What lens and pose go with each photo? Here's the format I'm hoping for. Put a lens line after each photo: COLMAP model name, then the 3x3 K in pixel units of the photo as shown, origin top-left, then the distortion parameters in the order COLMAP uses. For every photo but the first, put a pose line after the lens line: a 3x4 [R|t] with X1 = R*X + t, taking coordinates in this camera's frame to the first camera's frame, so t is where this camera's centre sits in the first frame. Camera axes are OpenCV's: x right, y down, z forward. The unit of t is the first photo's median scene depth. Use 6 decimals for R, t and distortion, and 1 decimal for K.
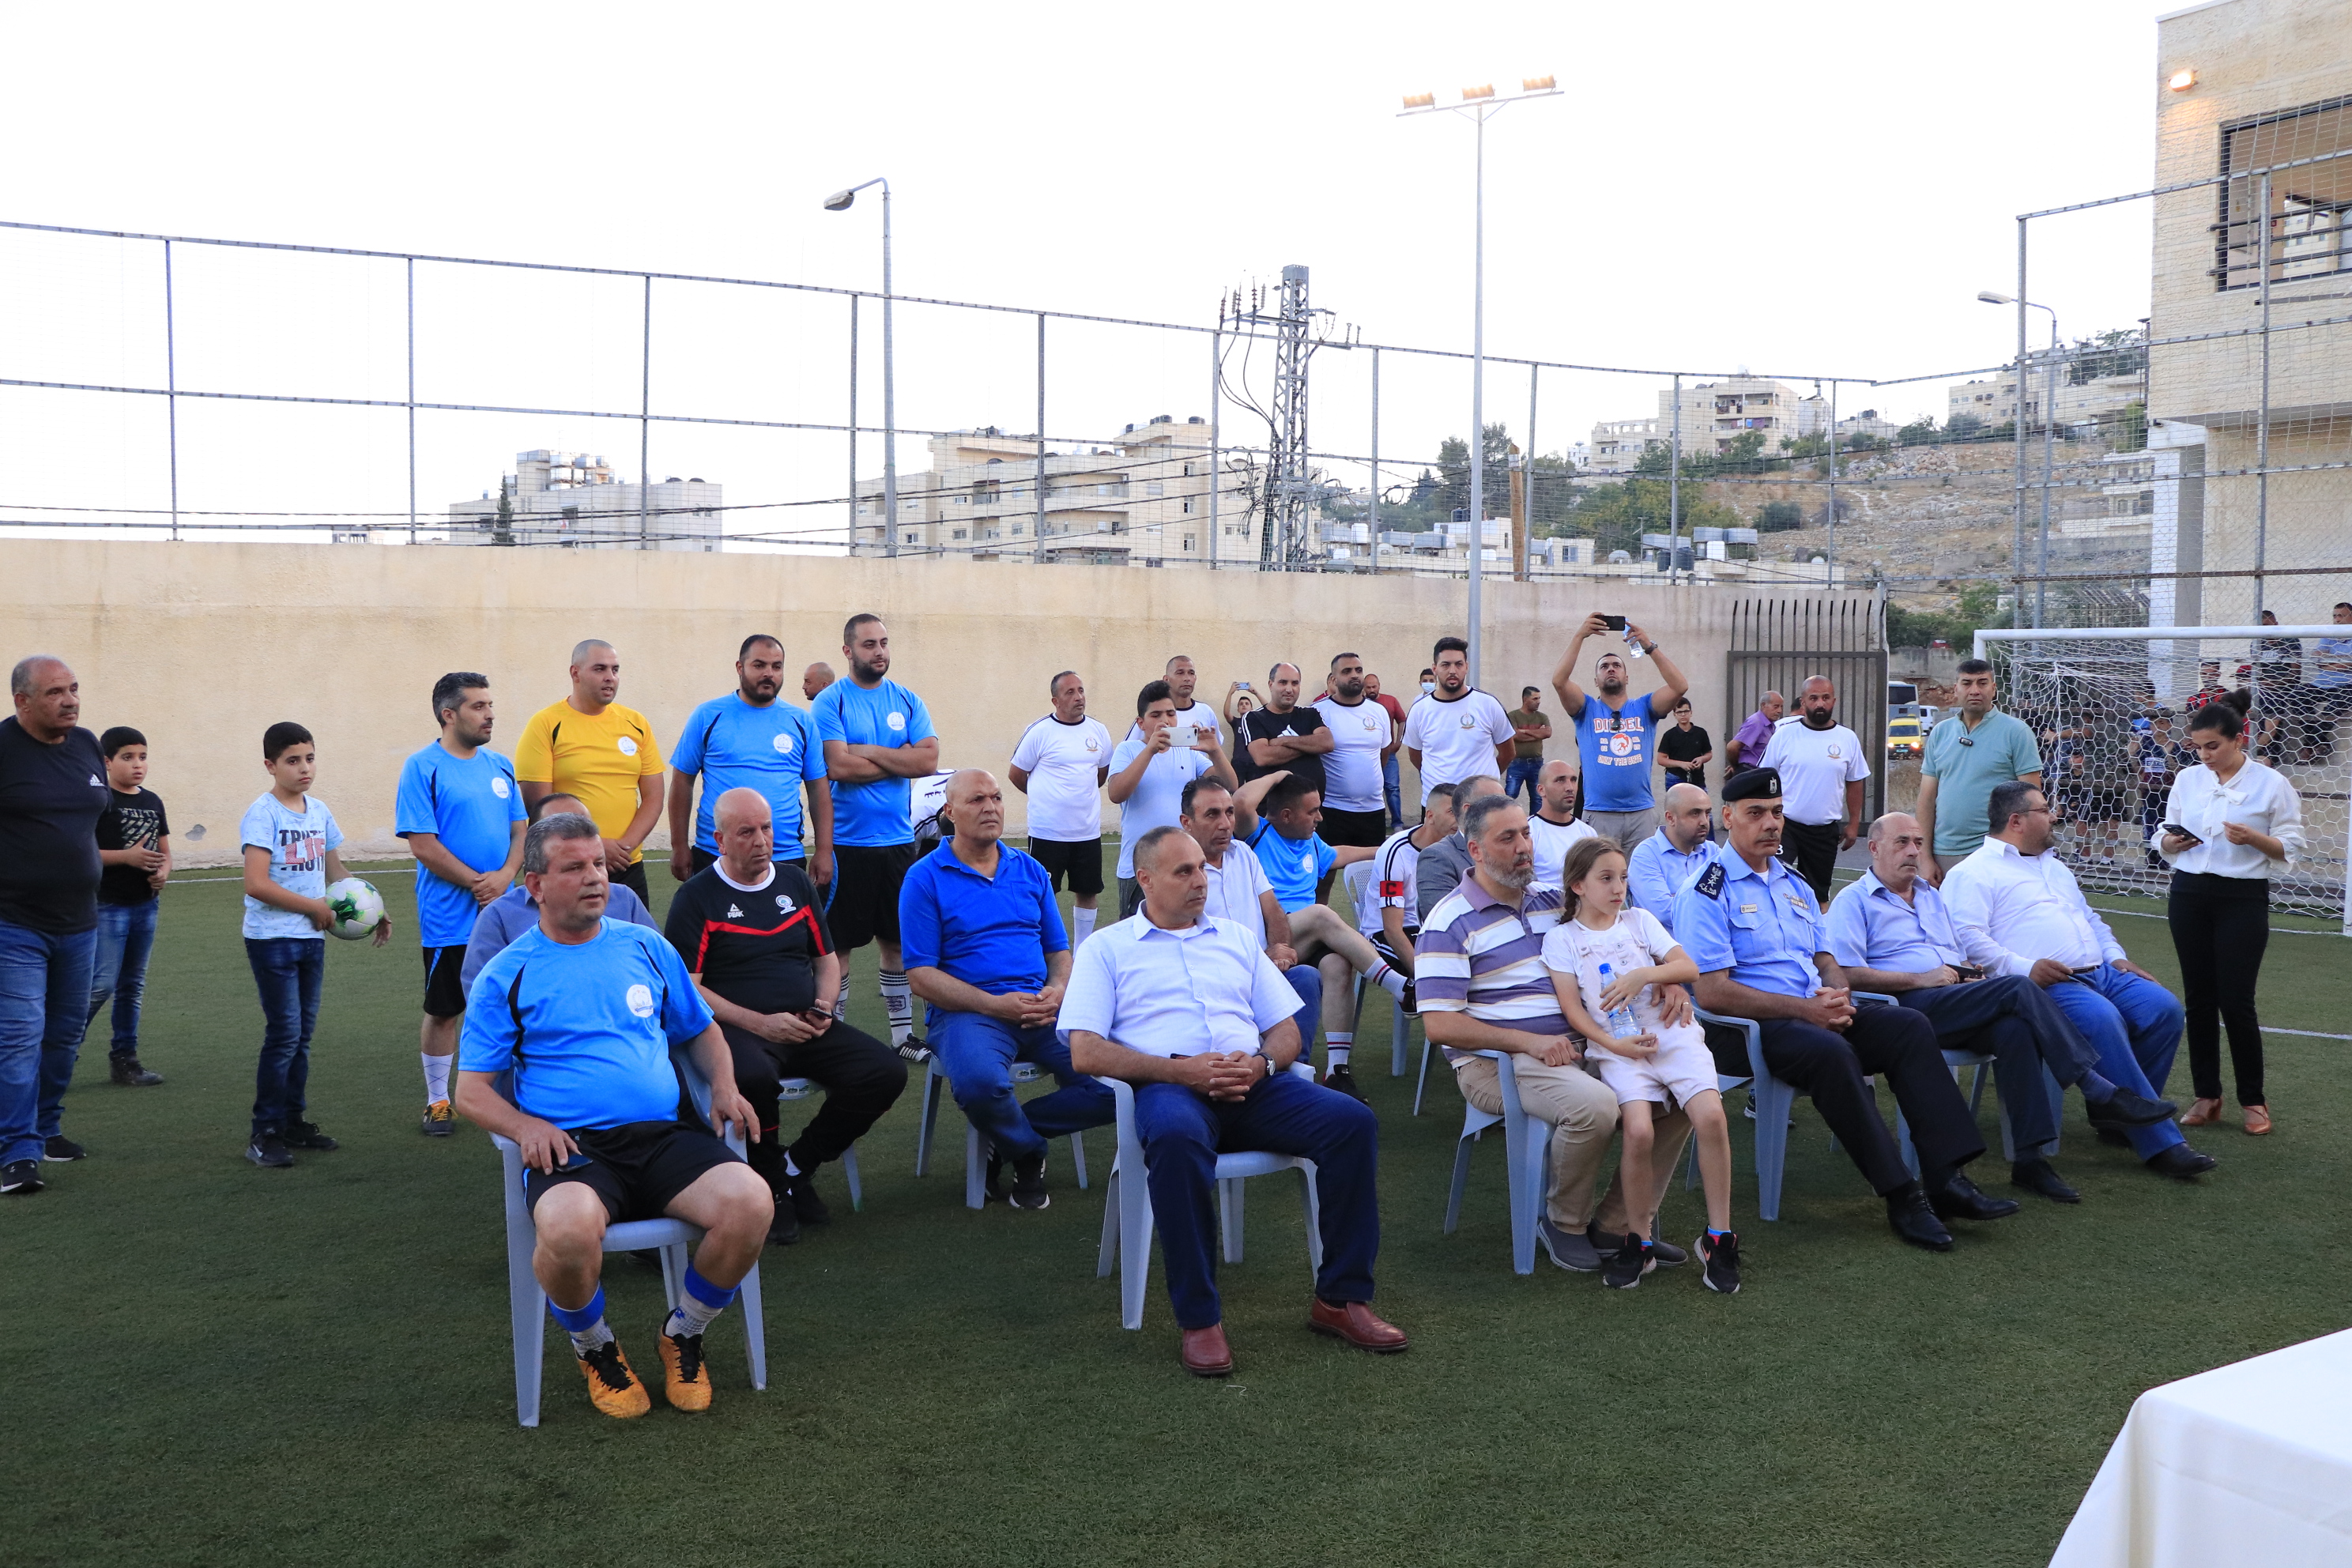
lens RADIAL K [[1936.9, 0, 1194.3], [0, 1936.9, 795.4], [0, 0, 1]] dist [-0.176382, 0.151562]
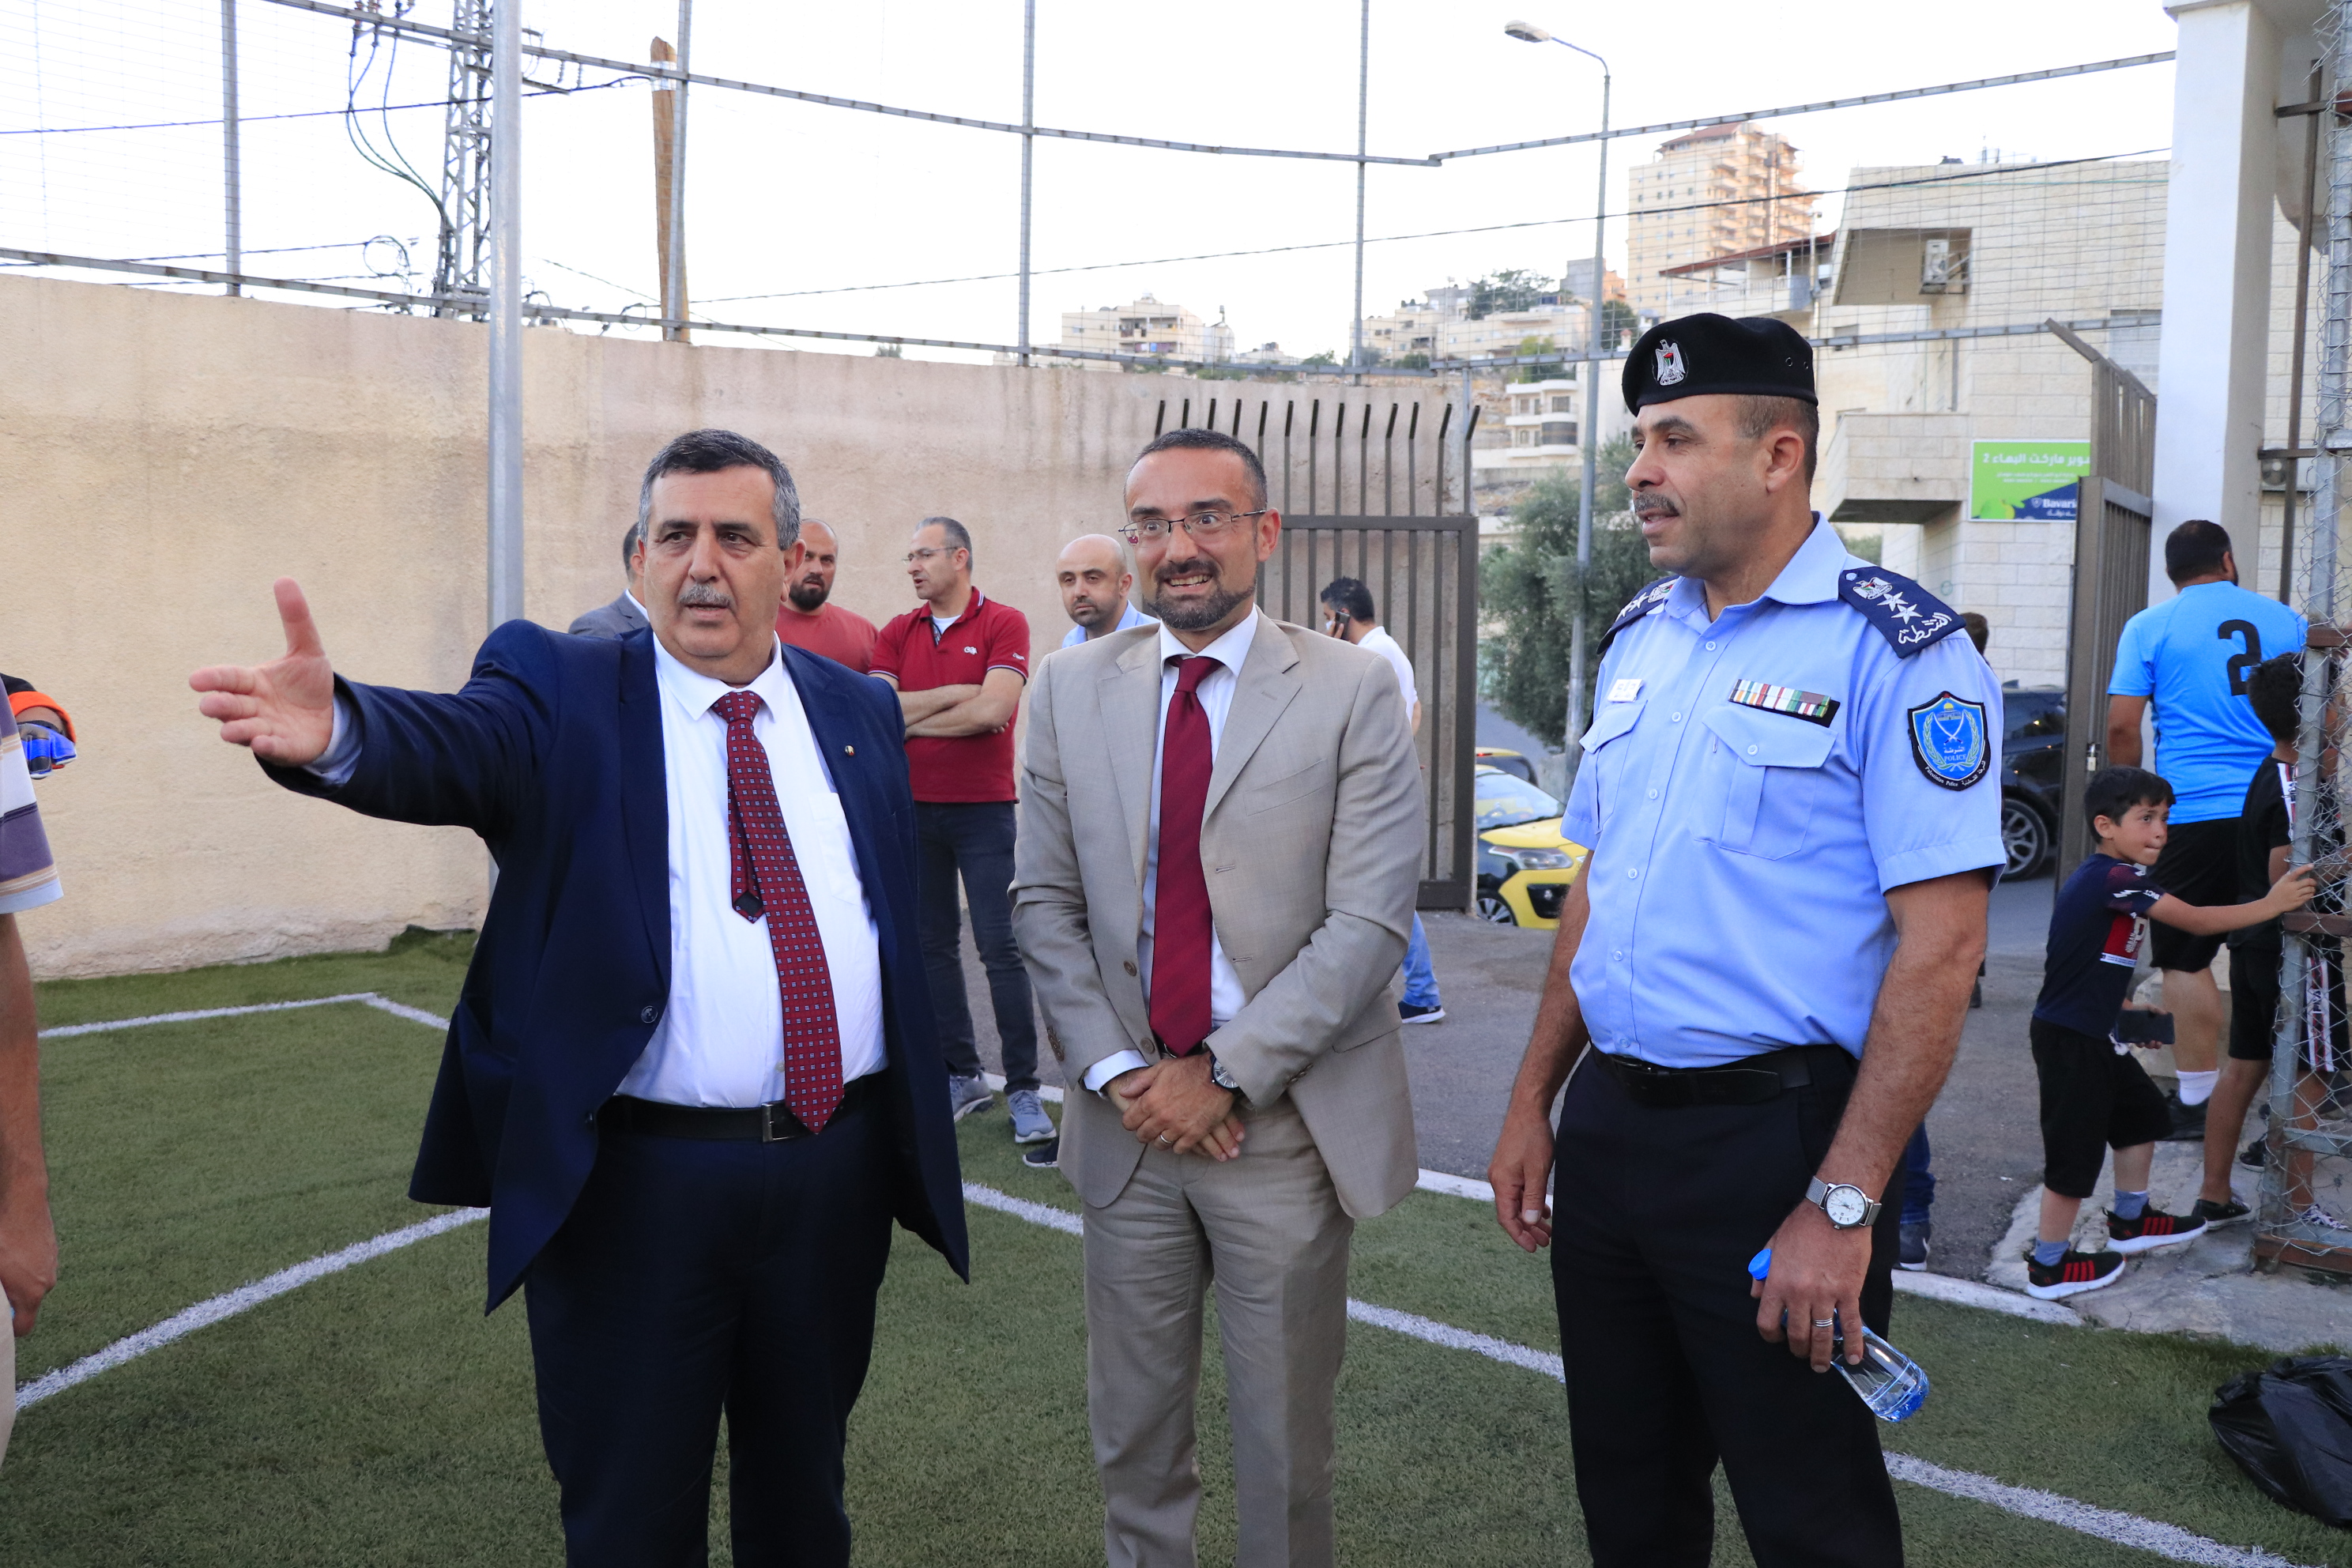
lens RADIAL K [[1936.9, 0, 1194.3], [0, 1936.9, 795.4], [0, 0, 1]] dist [-0.176382, 0.151562]
pose [[0.954288, -0.026425, 0.297718, 0.089423], [0.016514, 0.999224, 0.035759, -0.014666], [-0.298432, -0.029208, 0.953984, 0.327018]]
